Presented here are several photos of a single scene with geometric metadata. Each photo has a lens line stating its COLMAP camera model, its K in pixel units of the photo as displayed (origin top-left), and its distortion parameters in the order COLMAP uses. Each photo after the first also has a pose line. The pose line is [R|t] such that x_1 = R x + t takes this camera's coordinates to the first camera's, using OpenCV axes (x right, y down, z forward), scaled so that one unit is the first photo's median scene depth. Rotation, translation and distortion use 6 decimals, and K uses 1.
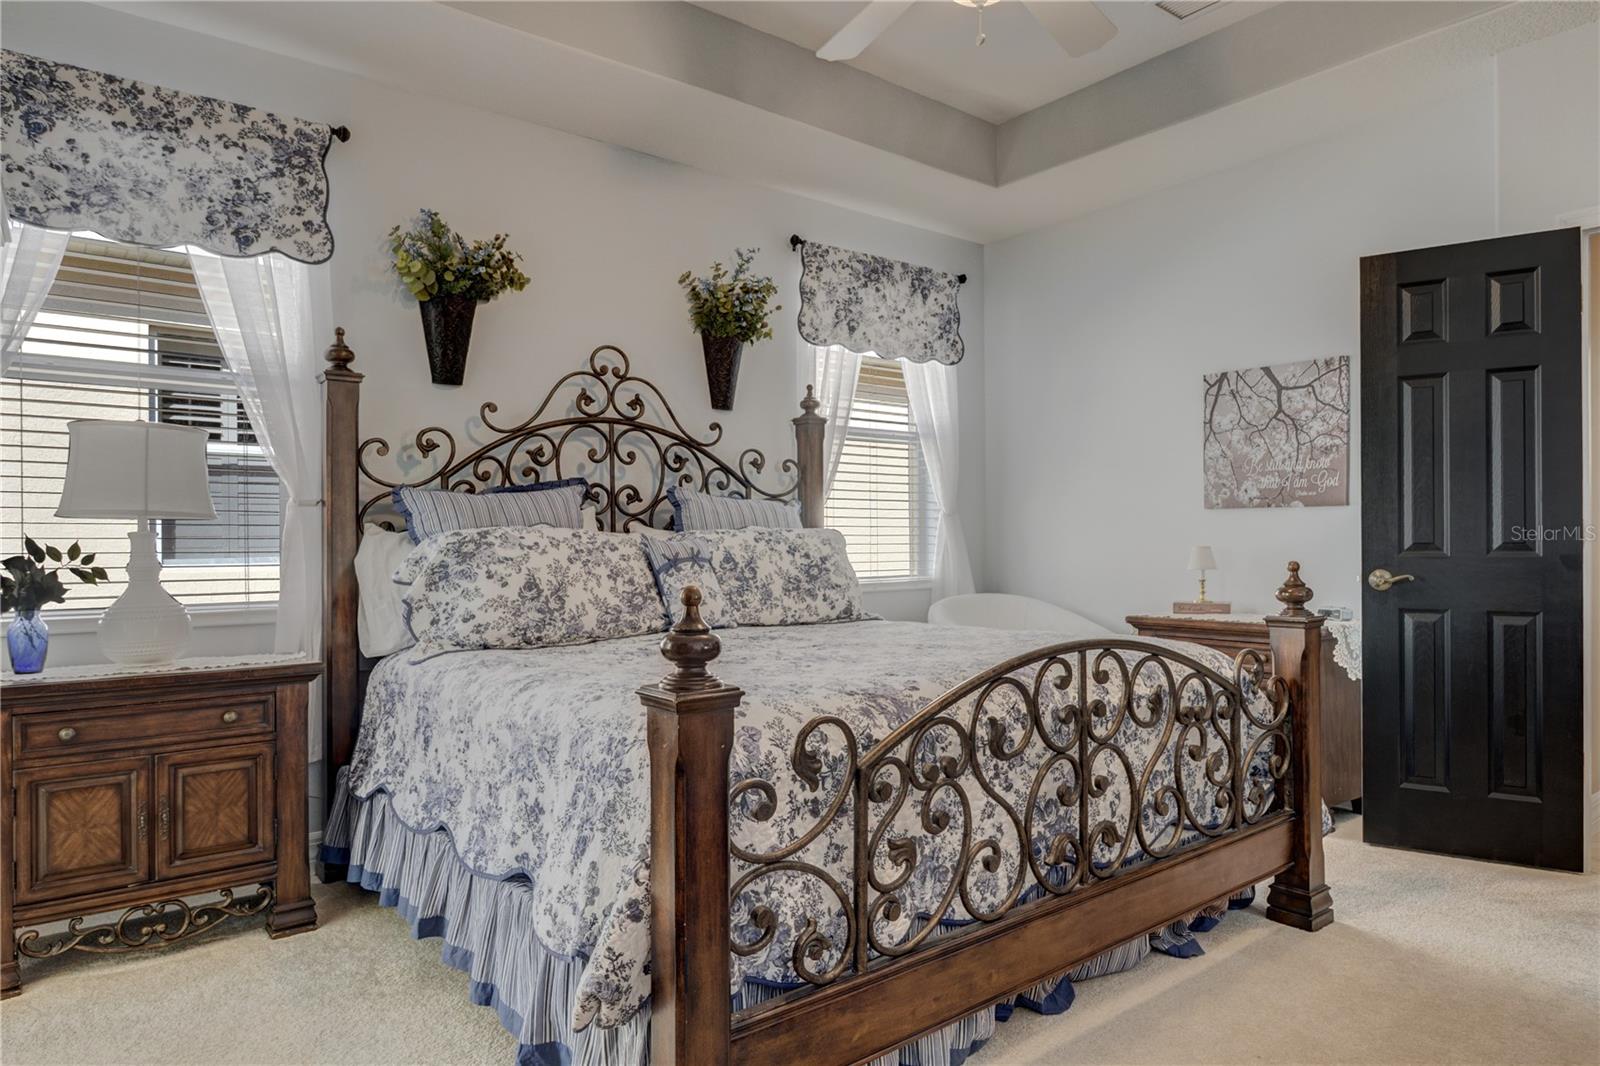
lens RADIAL K [[991.2, 0, 800.0], [0, 991.2, 533.0], [0, 0, 1]] dist [0.027183, -0.000805]
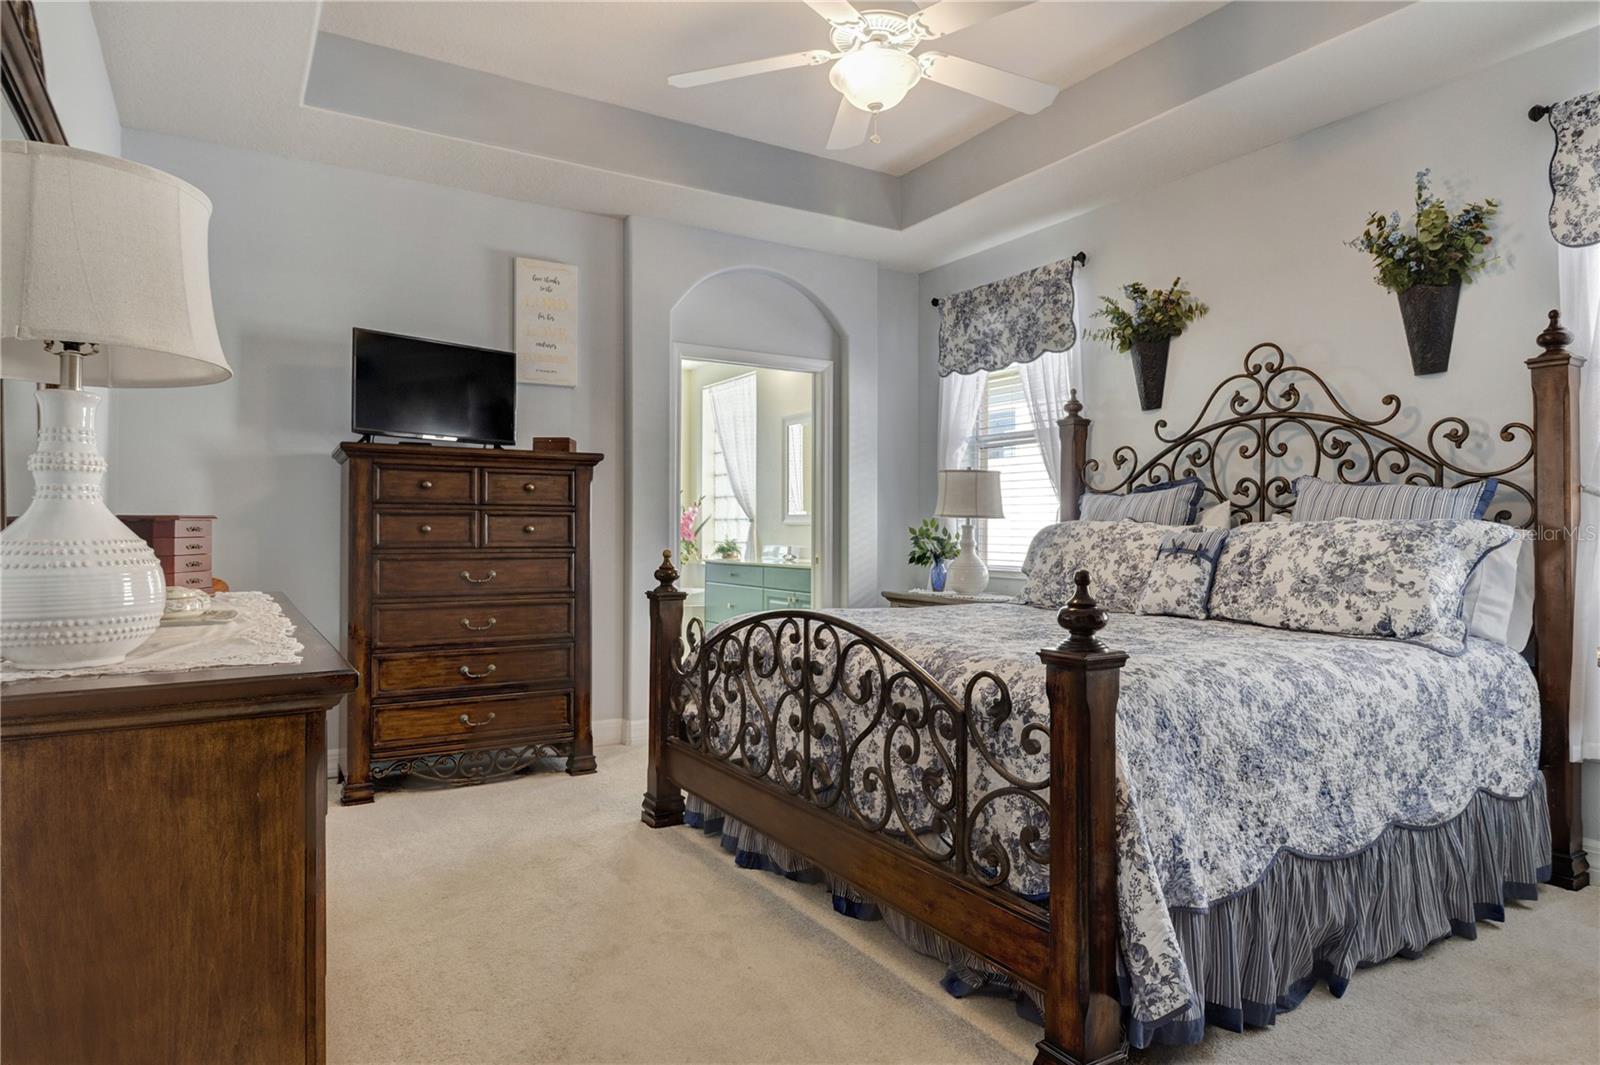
lens RADIAL K [[946.9, 0, 800.0], [0, 946.9, 532.5], [0, 0, 1]] dist [-0.003245, -0.003246]
pose [[-0.131932, 0.009251, -0.991216, 0.876988], [0.002014, 0.999957, 0.009065, -0.002156], [0.991257, -0.000801, -0.131945, 0.675892]]
